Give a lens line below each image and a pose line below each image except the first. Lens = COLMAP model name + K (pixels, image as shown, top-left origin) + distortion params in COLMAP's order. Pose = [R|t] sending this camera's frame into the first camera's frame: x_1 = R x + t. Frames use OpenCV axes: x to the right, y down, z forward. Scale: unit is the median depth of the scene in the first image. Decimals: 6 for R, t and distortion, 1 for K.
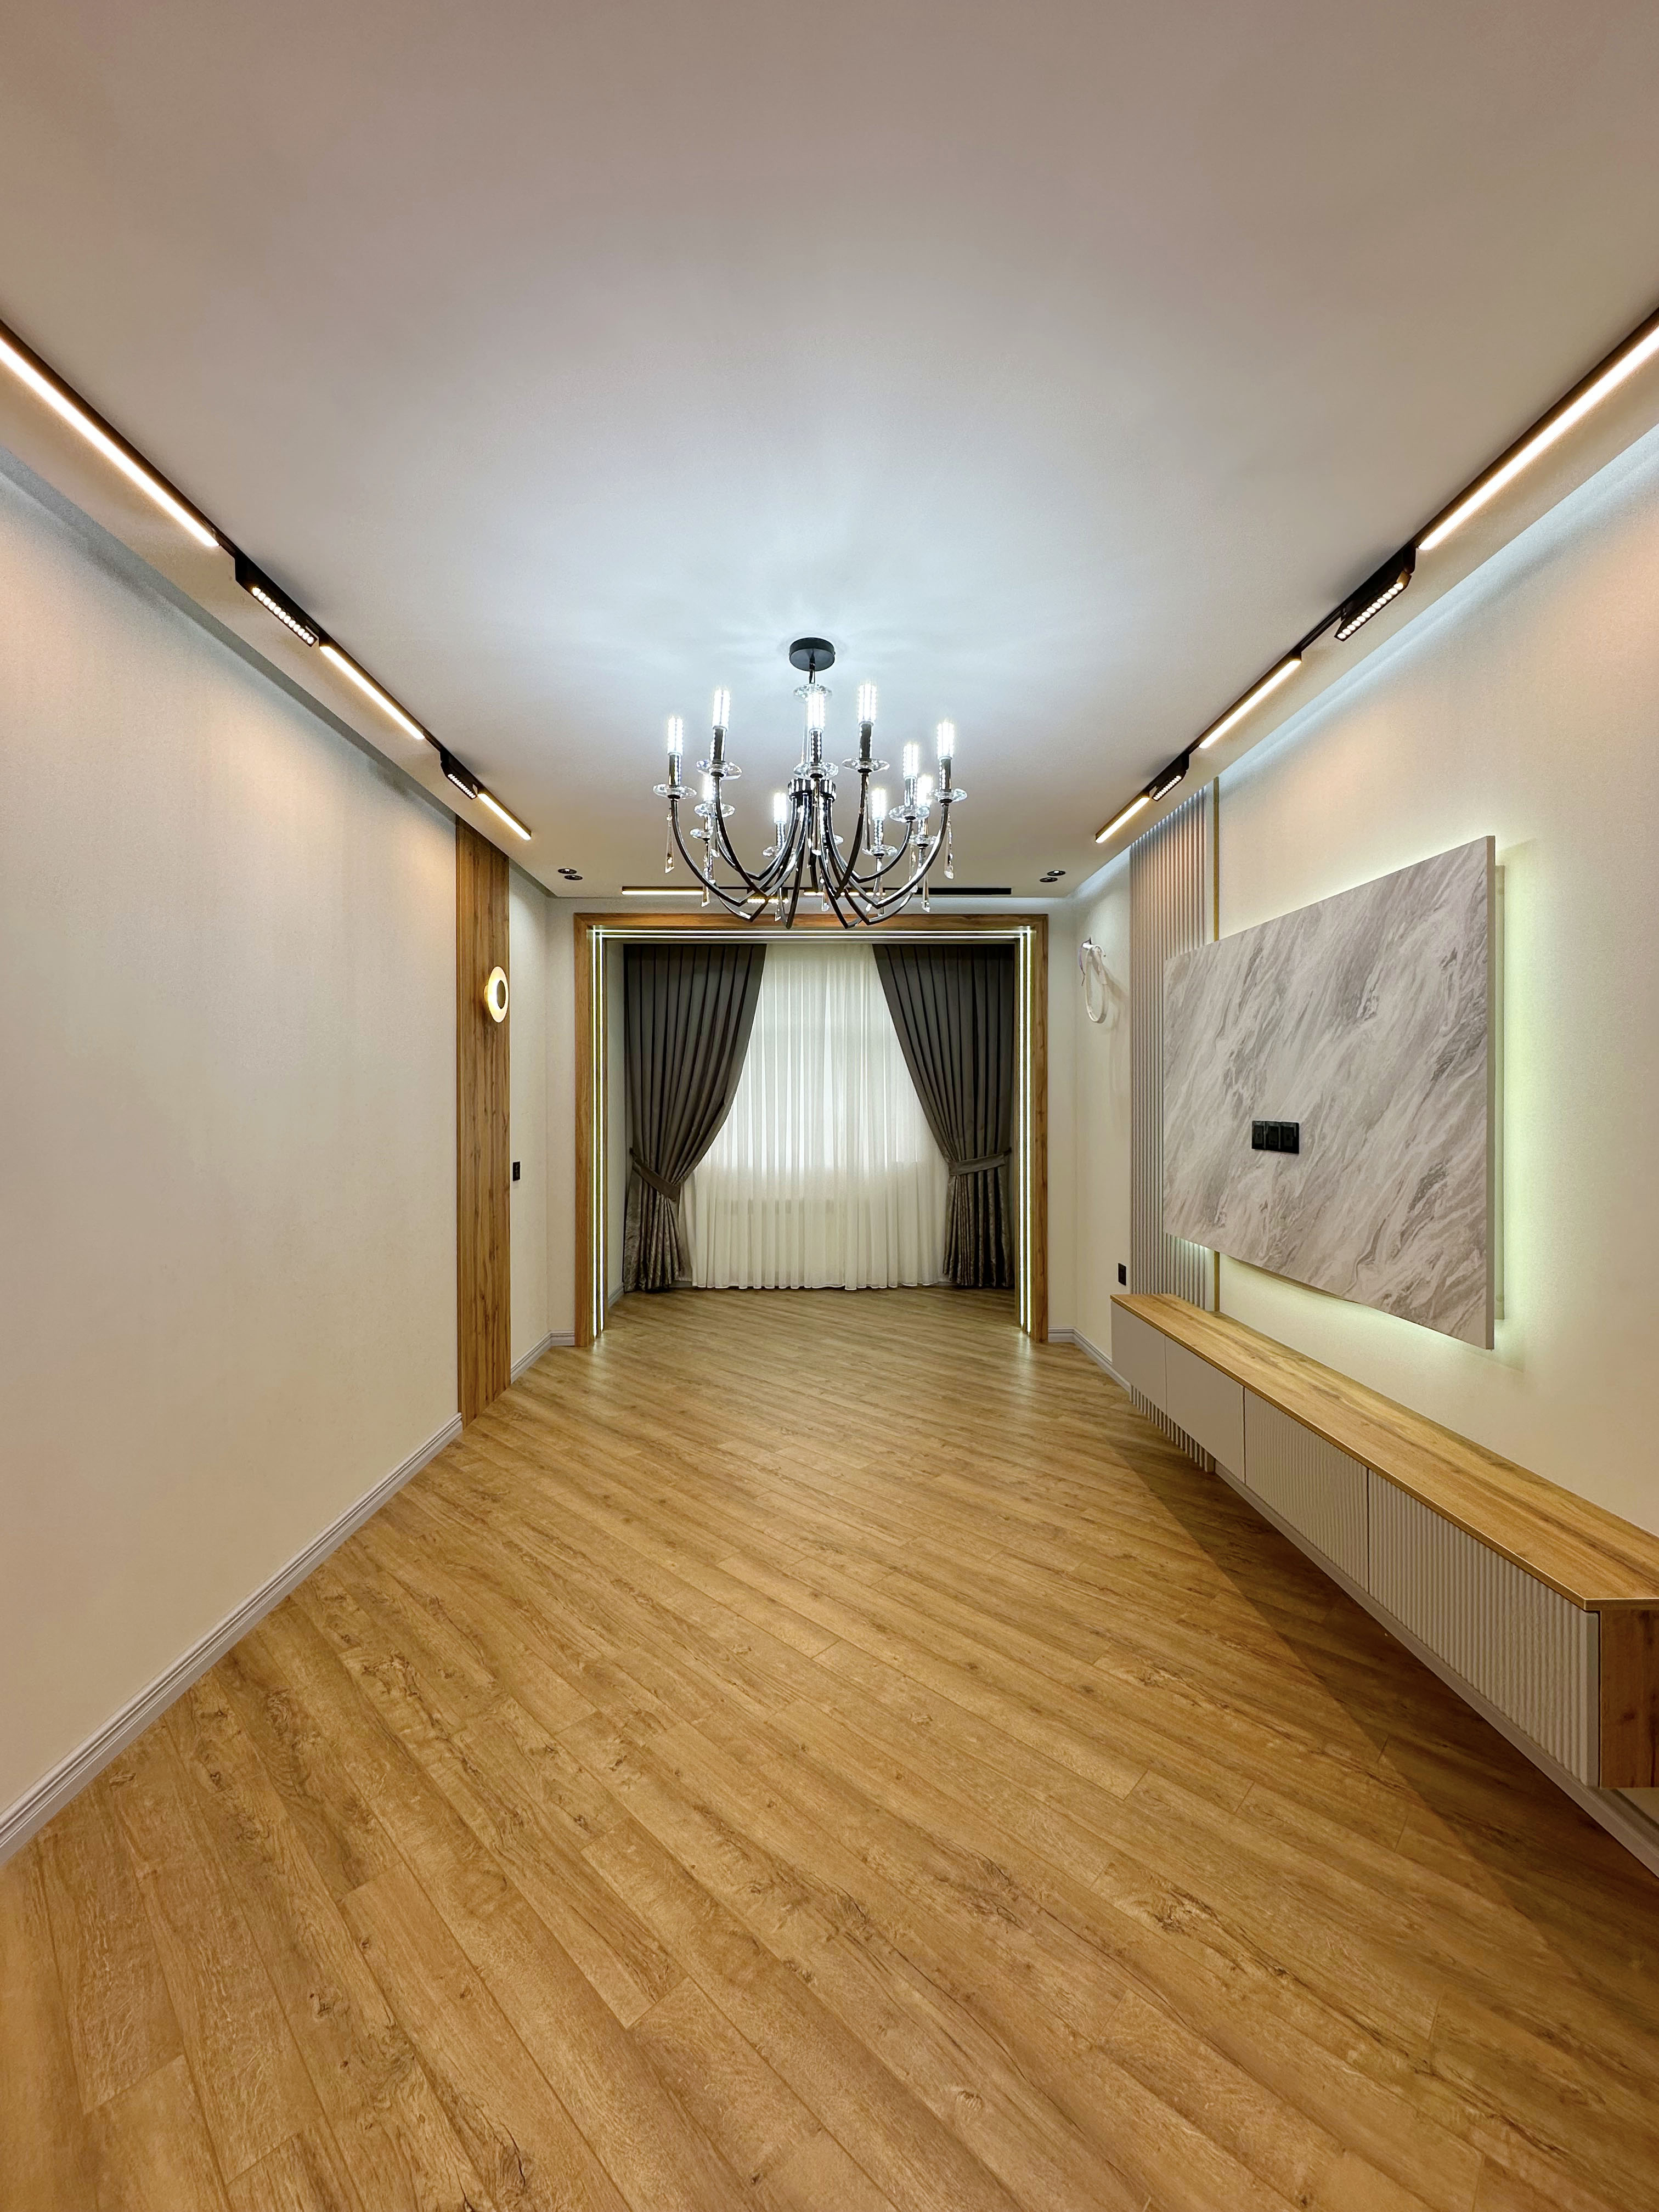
lens RADIAL K [[883.9, 0, 828.3], [0, 883.9, 1105.2], [0, 0, 1]] dist [-0.001868, -0.000062]
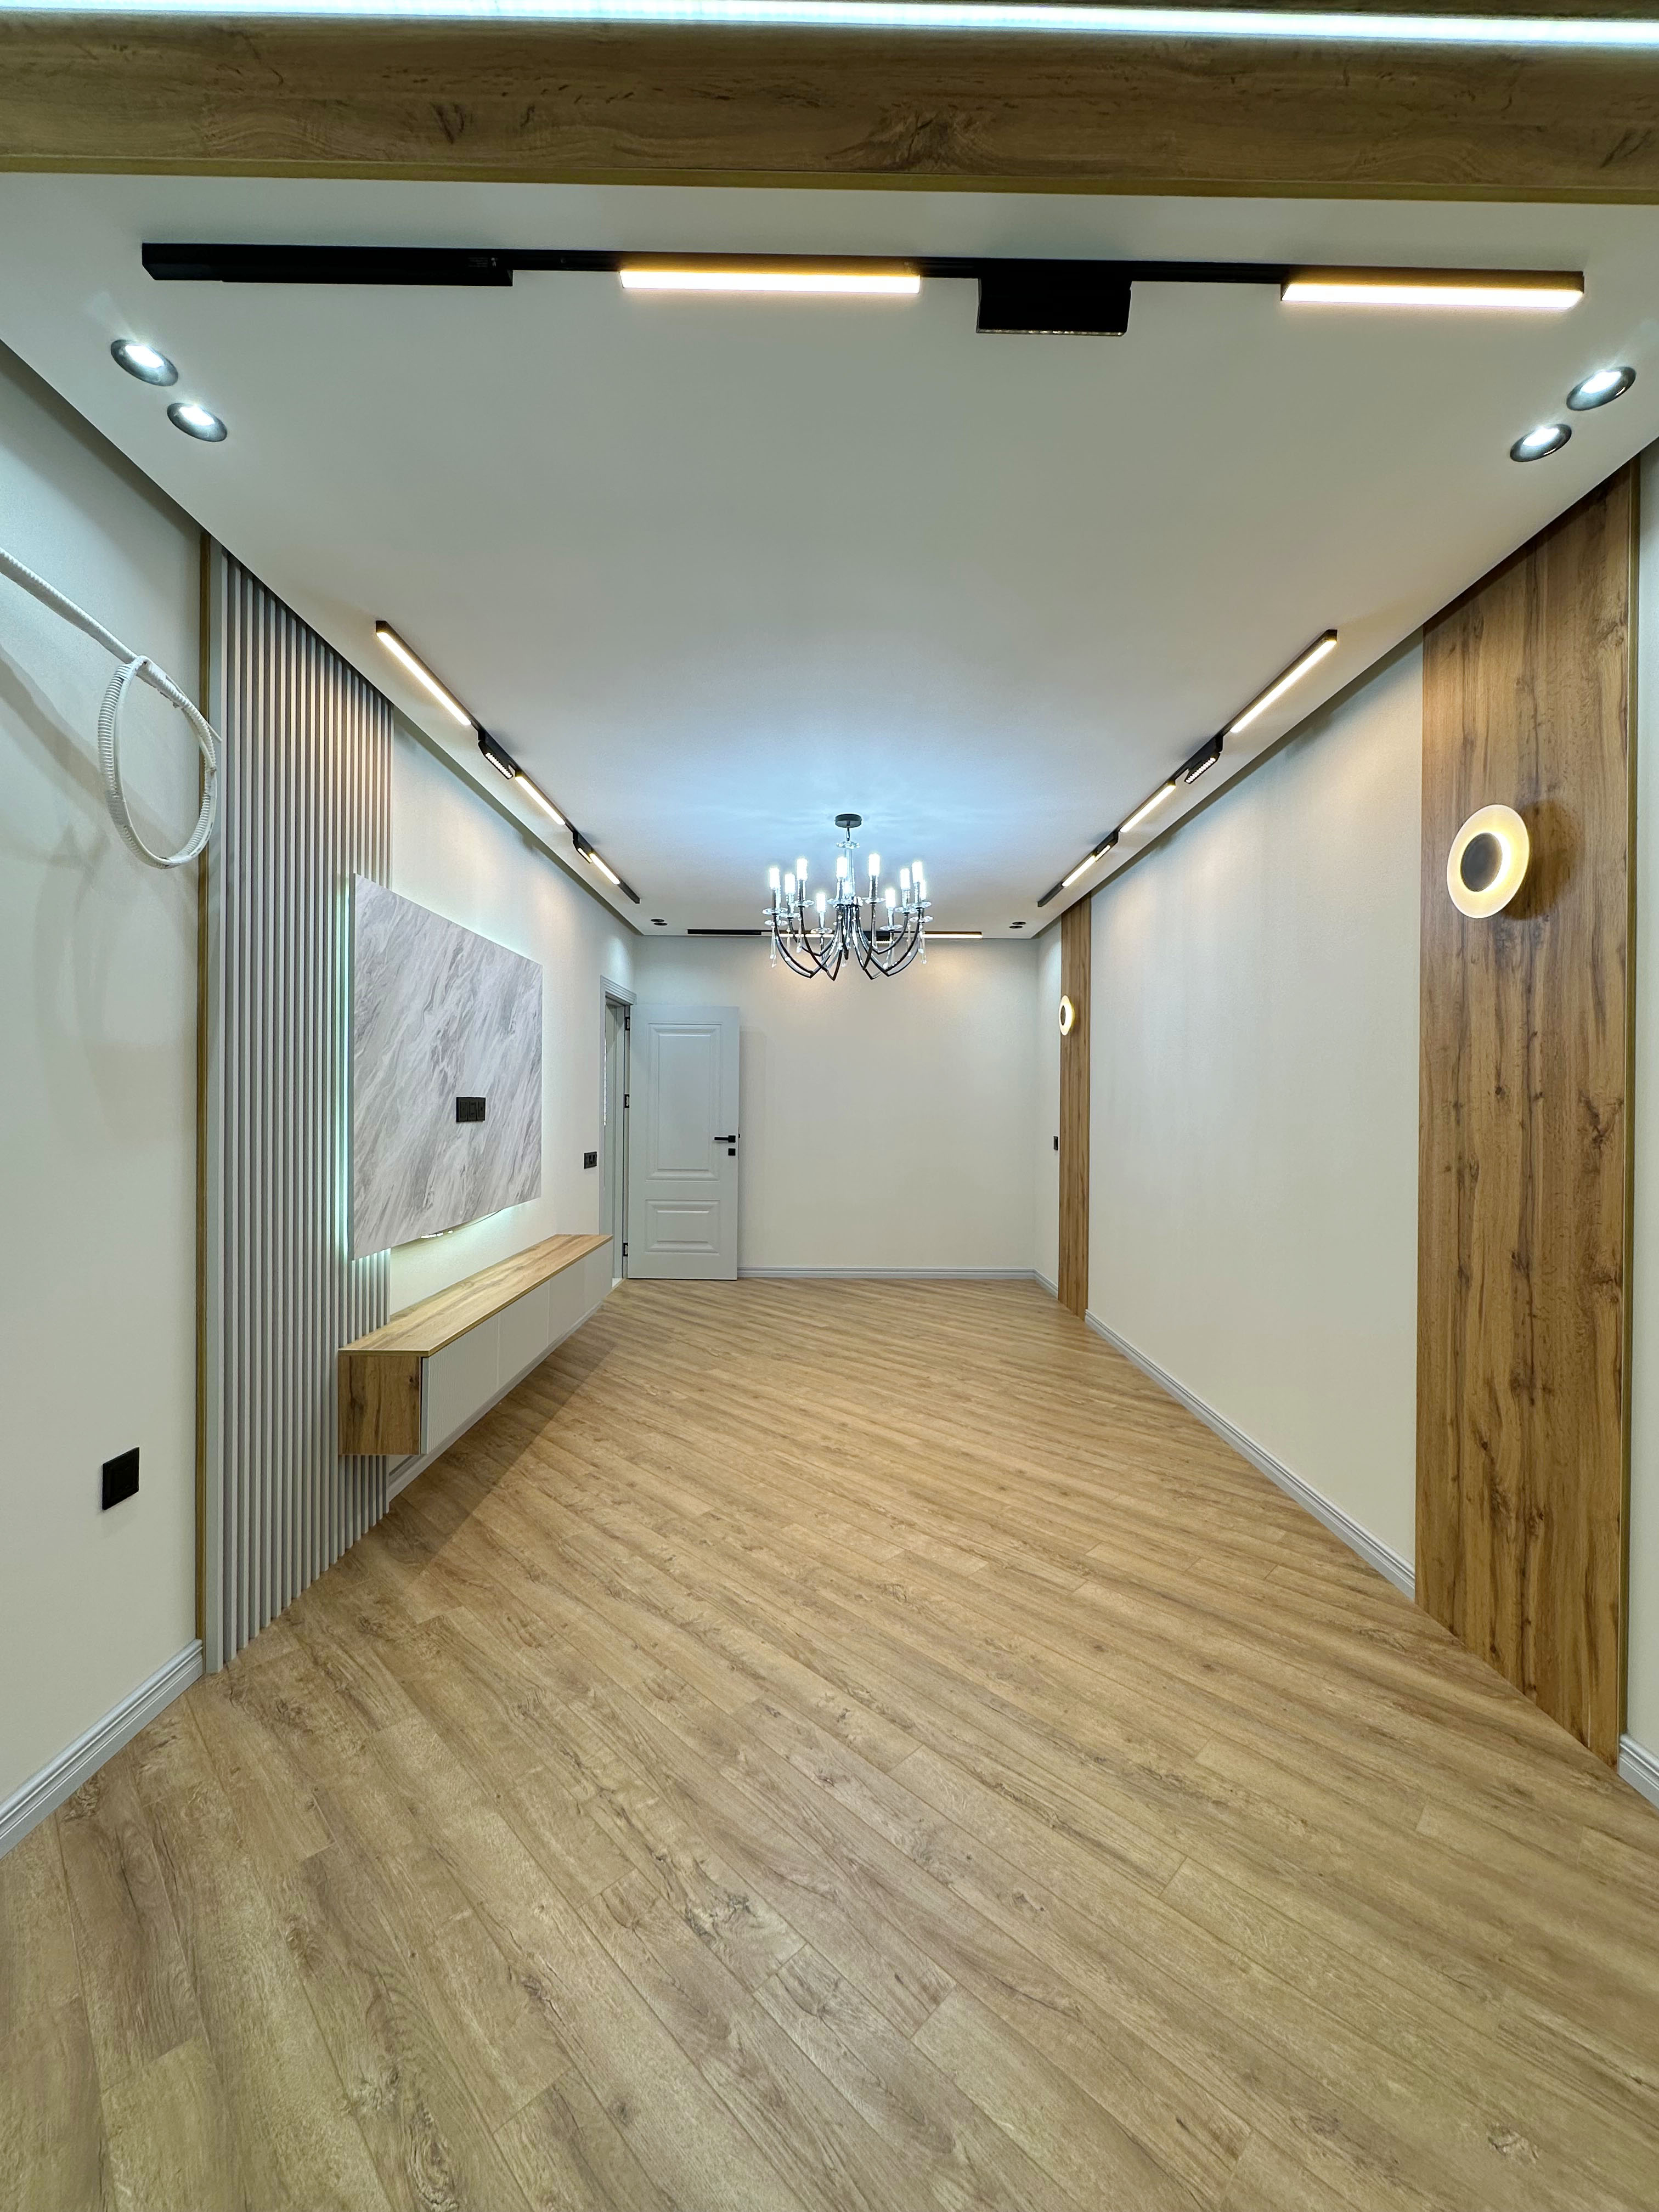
lens RADIAL K [[883.9, 0, 828.3], [0, 883.9, 1105.2], [0, 0, 1]] dist [-0.001868, -0.000062]
pose [[-0.999852, -0.004865, 0.016512, -0.009501], [-0.004716, 0.999948, 0.009048, 0.016505], [-0.016555, 0.008969, -0.999823, 2.202294]]
